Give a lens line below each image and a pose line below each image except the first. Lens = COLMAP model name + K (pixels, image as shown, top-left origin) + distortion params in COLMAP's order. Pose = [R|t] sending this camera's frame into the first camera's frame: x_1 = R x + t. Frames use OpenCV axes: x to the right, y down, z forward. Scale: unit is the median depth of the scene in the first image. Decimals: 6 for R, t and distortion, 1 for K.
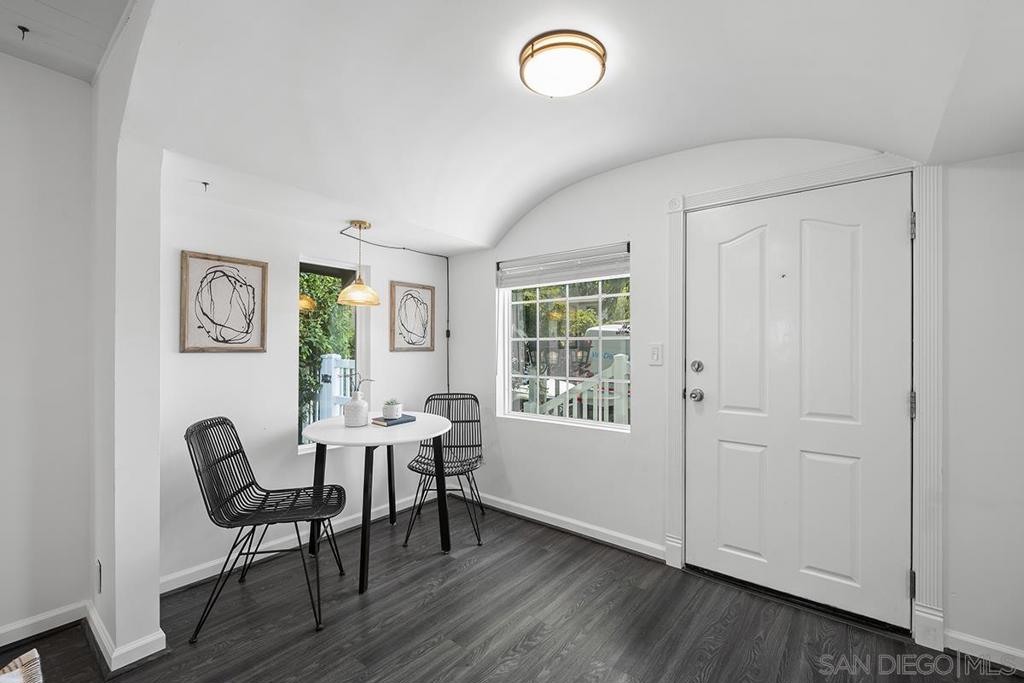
lens RADIAL K [[433.3, 0, 511.7], [0, 433.3, 338.1], [0, 0, 1]] dist [-0.001125, -0.000270]
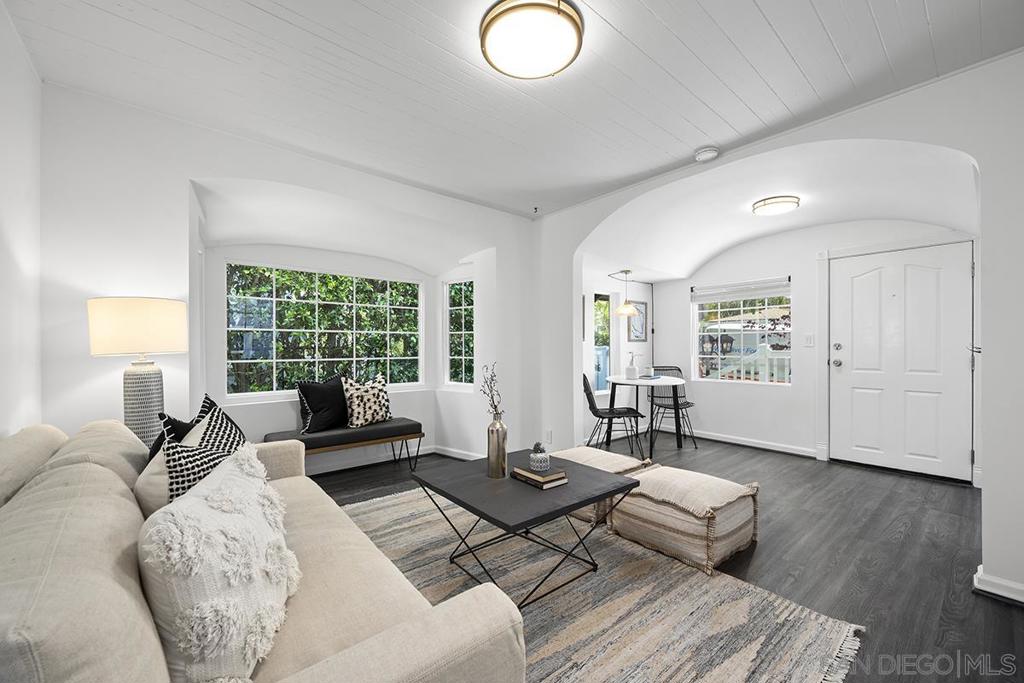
lens RADIAL K [[406.8, 0, 511.9], [0, 406.8, 342.9], [0, 0, 1]] dist [0.002082, 0.000189]
pose [[0.980183, -0.008221, -0.197926, -0.508945], [0.010662, 0.999880, 0.011273, 0.016098], [0.197809, -0.013160, 0.980152, -0.836070]]
